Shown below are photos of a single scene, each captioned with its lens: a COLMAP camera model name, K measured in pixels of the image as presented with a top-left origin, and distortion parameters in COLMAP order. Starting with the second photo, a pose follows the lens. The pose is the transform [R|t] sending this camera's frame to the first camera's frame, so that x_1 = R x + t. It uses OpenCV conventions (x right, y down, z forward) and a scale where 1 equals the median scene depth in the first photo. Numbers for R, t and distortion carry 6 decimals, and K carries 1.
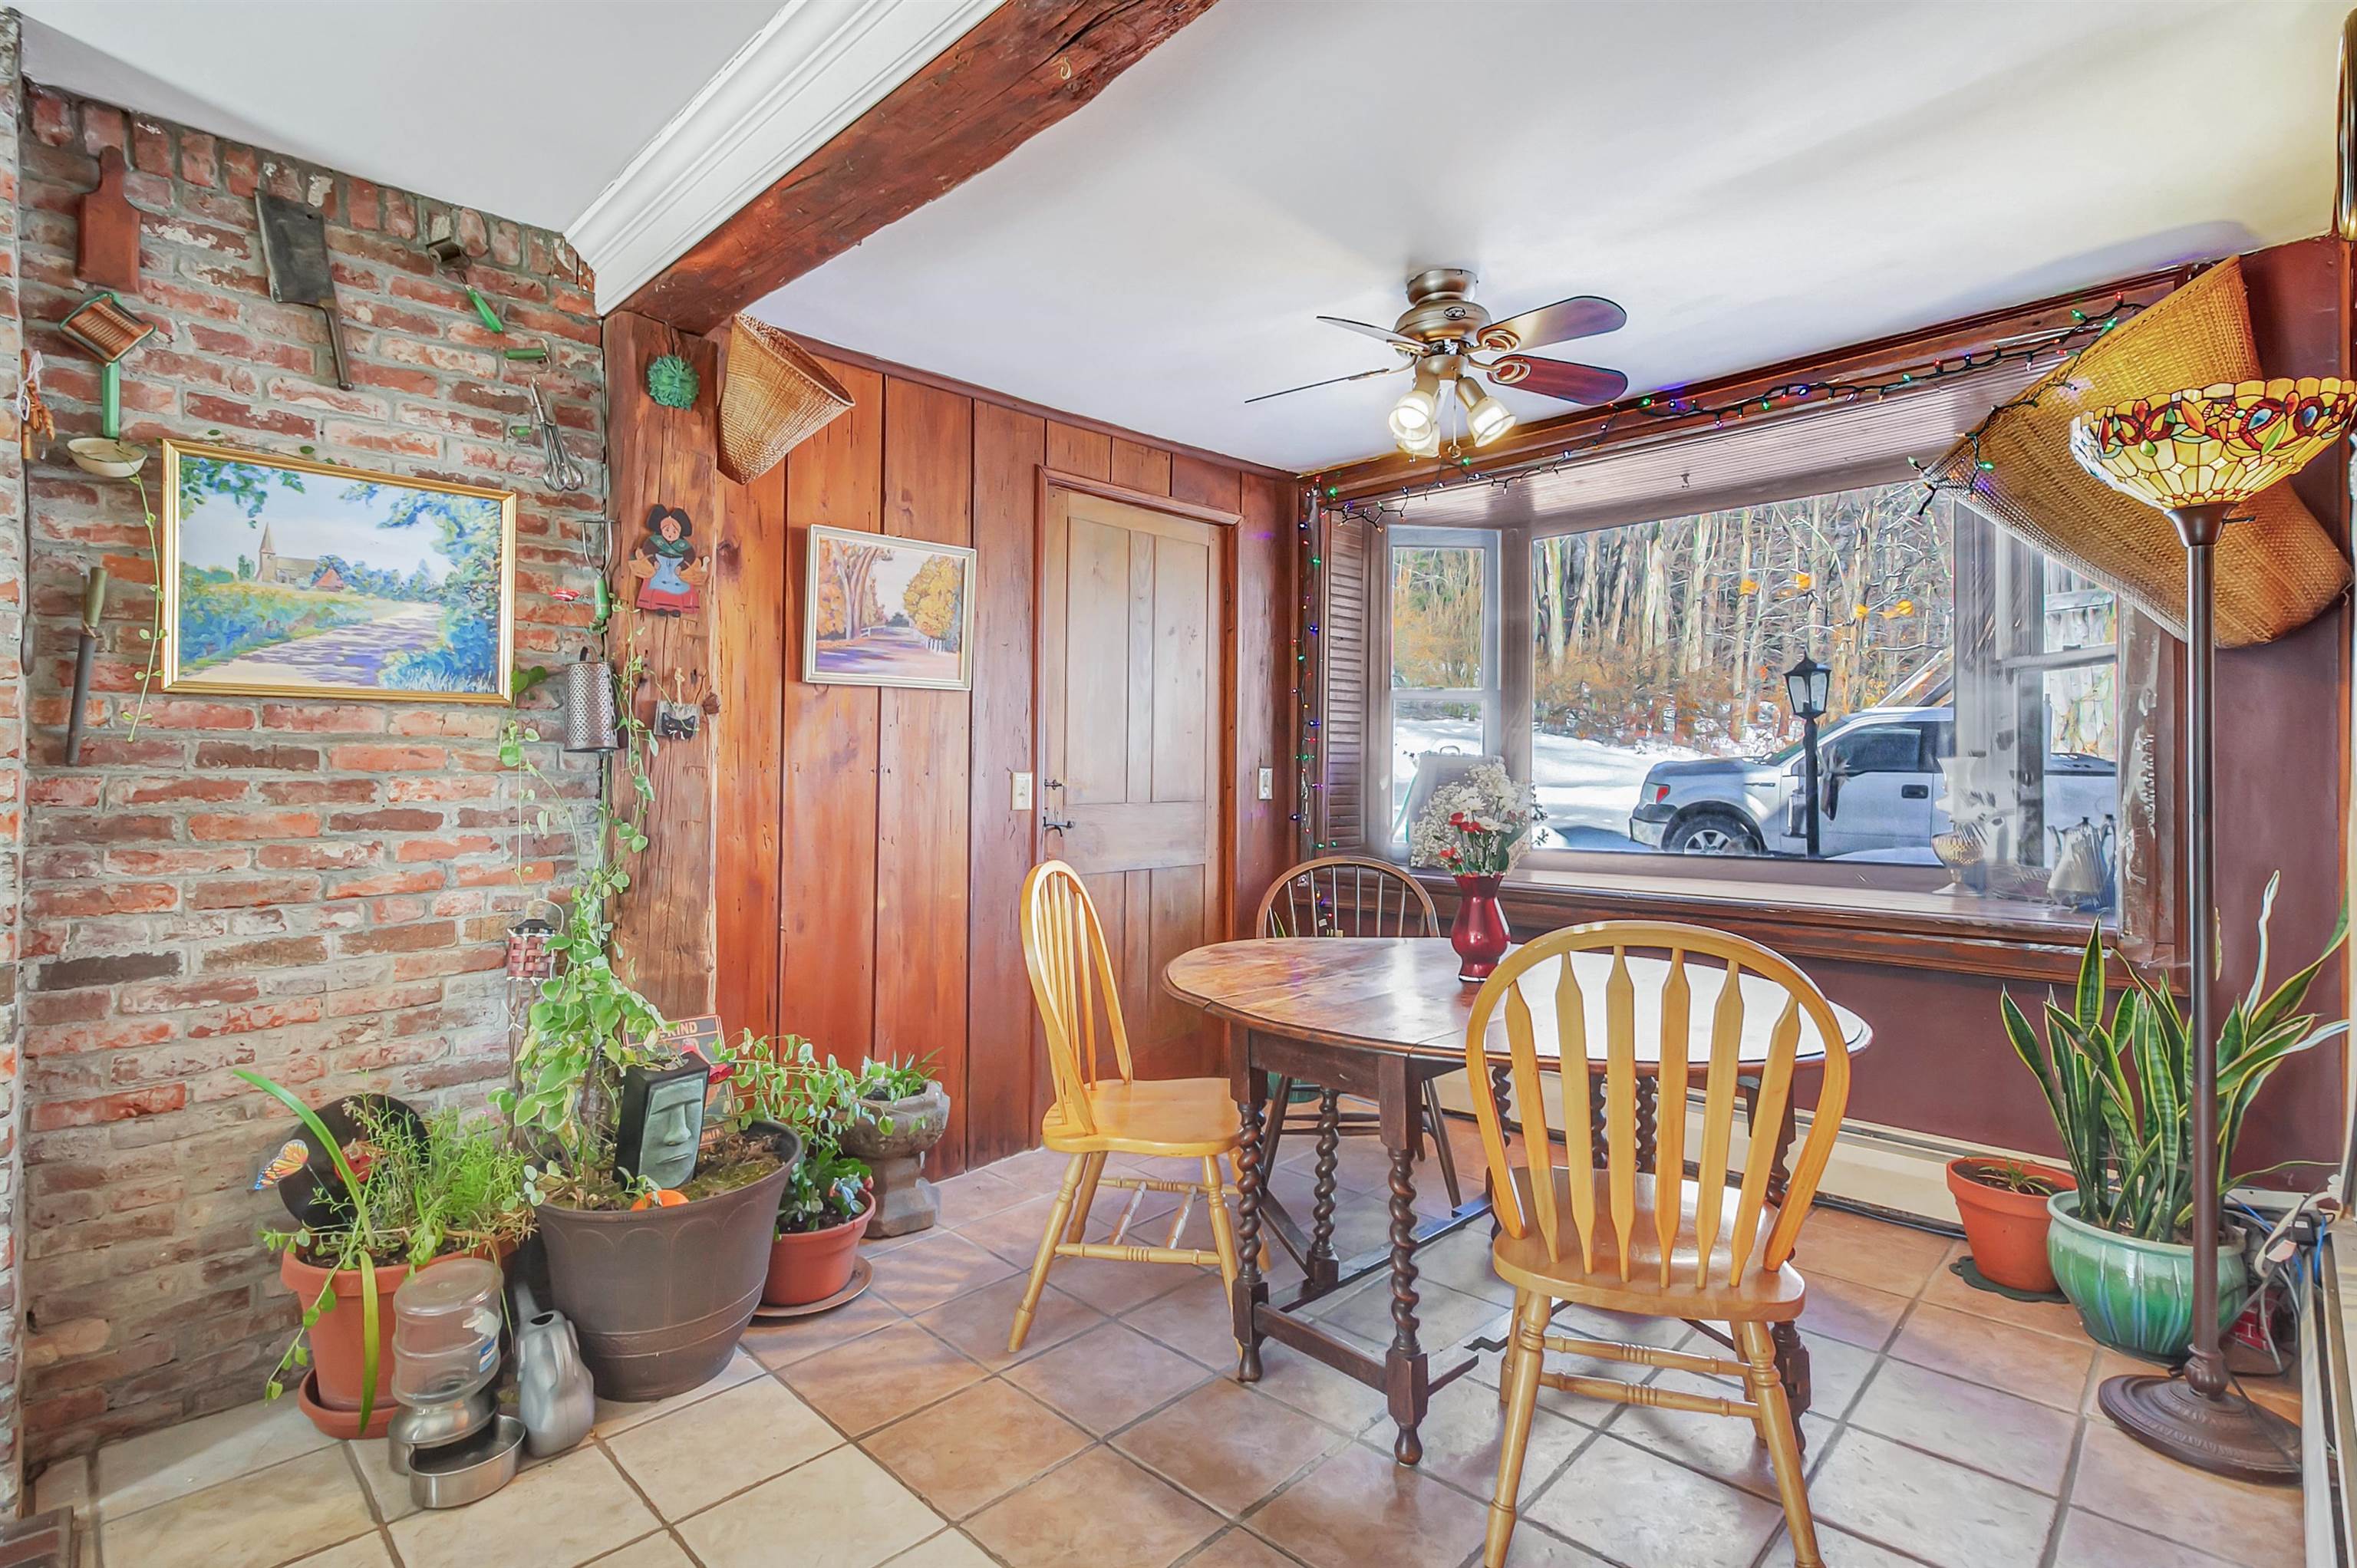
lens RADIAL K [[1107.0, 0, 1169.3], [0, 1107.0, 765.8], [0, 0, 1]] dist [0.007377, -0.001505]
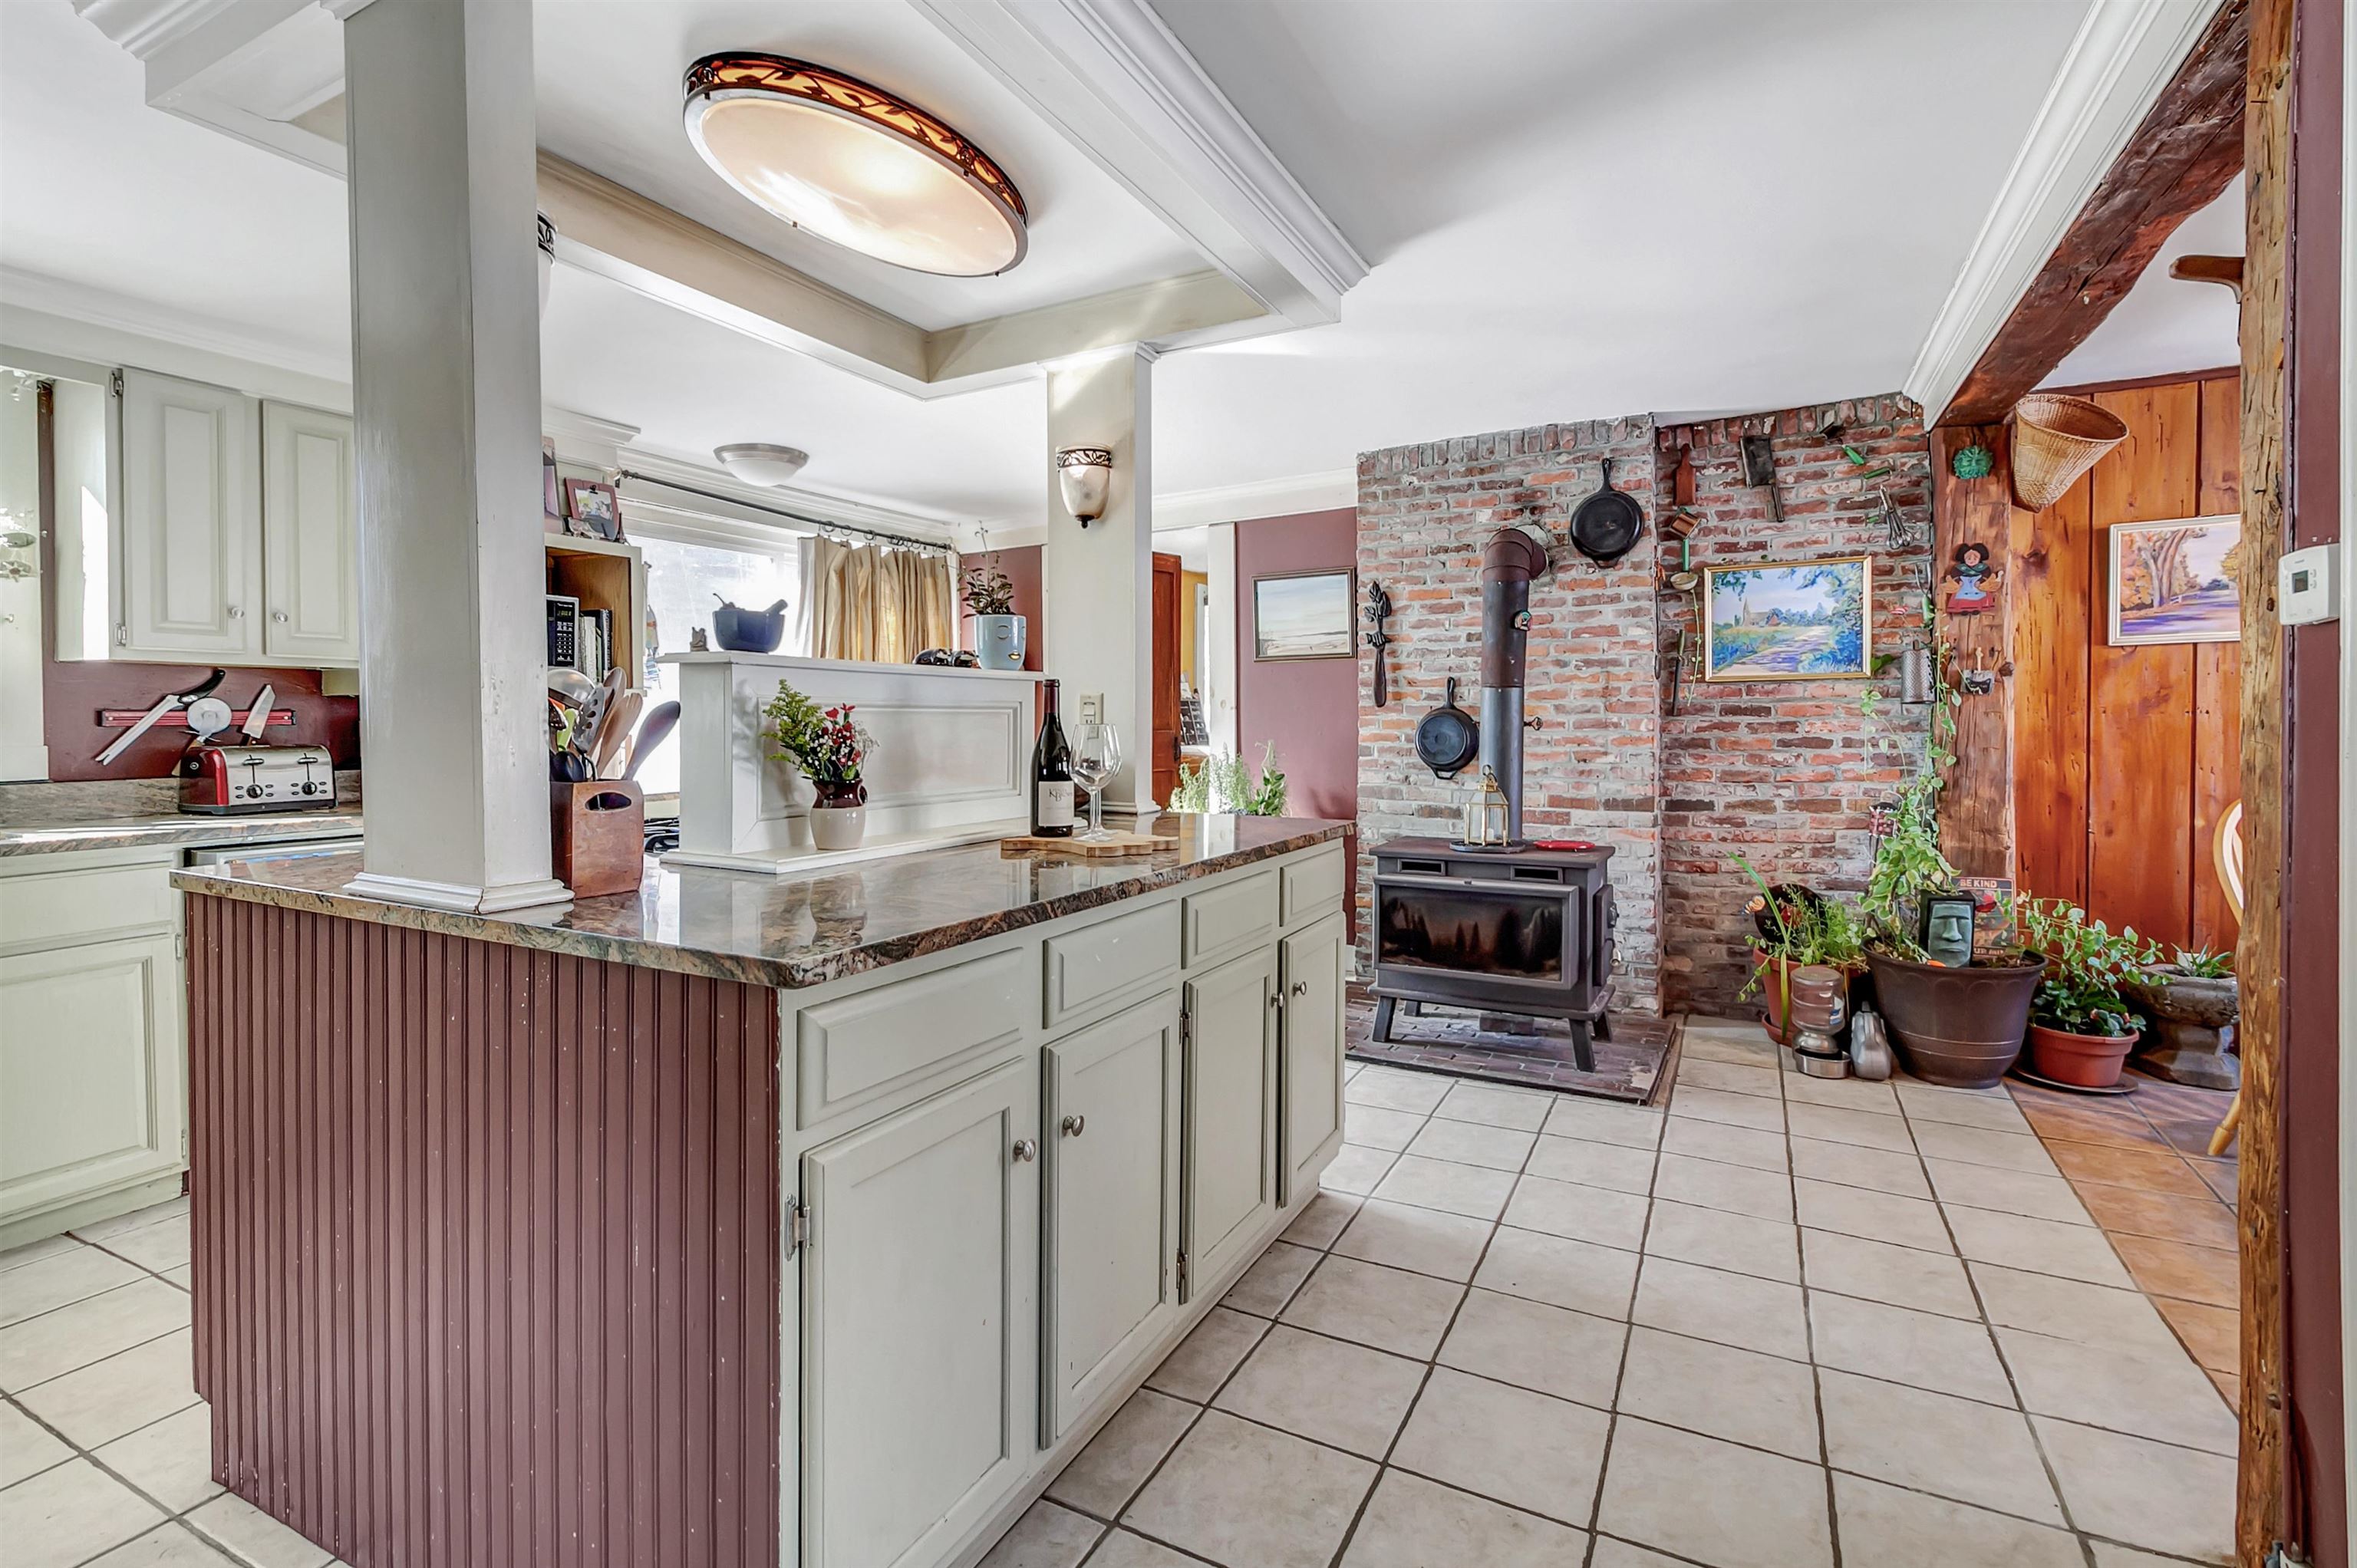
lens RADIAL K [[1107.0, 0, 1171.0], [0, 1107.0, 732.7], [0, 0, 1]] dist [0.007377, -0.001505]
pose [[0.289011, 0.011201, -0.957260, 0.804874], [0.020037, 0.999642, 0.017746, -0.023498], [0.957116, -0.024310, 0.288683, -0.587302]]
